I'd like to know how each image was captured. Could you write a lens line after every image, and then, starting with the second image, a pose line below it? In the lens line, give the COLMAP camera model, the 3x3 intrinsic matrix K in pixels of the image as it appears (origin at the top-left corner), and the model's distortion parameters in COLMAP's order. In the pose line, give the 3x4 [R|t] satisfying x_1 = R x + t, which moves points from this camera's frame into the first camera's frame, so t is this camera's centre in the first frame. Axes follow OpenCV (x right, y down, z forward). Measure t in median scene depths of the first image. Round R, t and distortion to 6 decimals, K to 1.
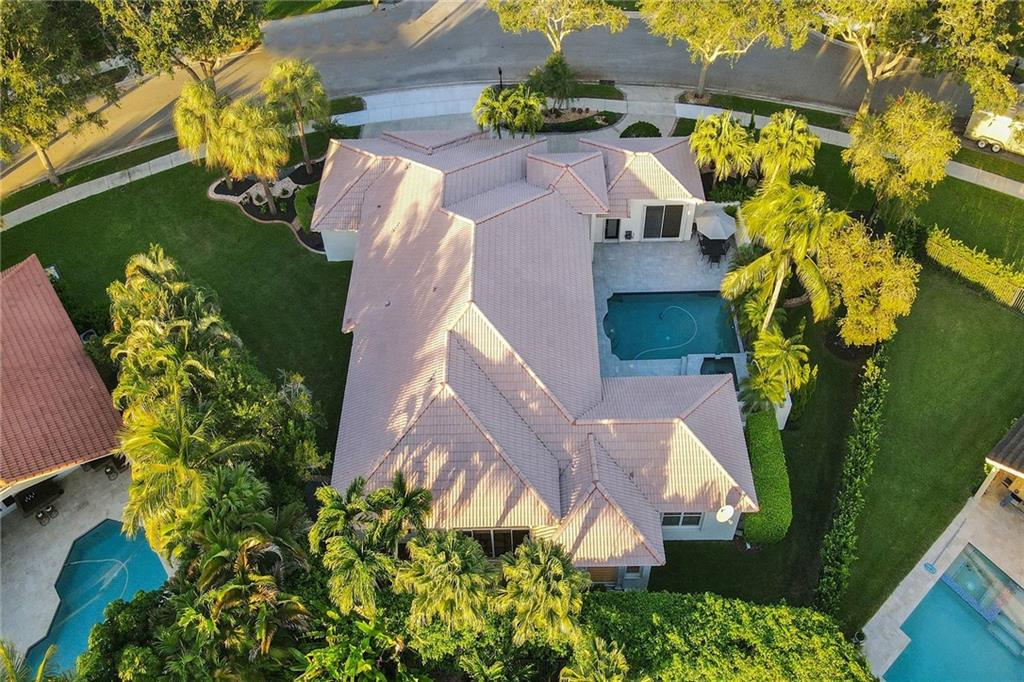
lens RADIAL K [[928.1, 0, 493.2], [0, 928.1, 339.9], [0, 0, 1]] dist [0.016485, 0.012461]
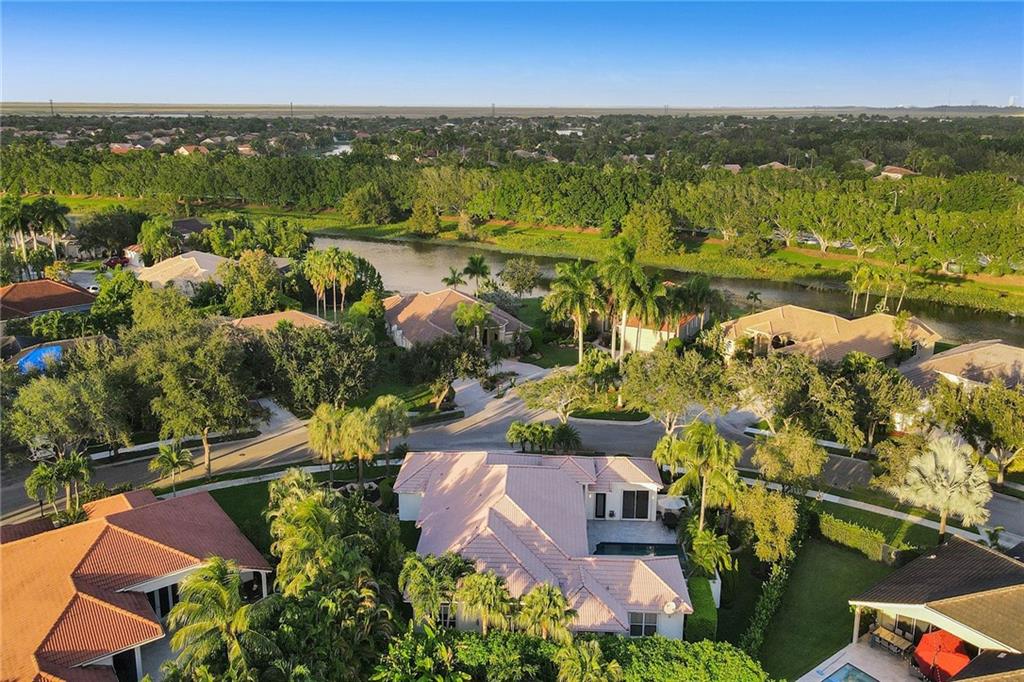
lens RADIAL K [[928.1, 0, 493.2], [0, 928.1, 339.9], [0, 0, 1]] dist [0.016485, 0.012461]
pose [[0.998158, 0.053777, -0.028068, -0.012031], [-0.060284, 0.827818, -0.557748, 0.566558], [-0.006759, 0.558413, 0.829536, -0.395250]]
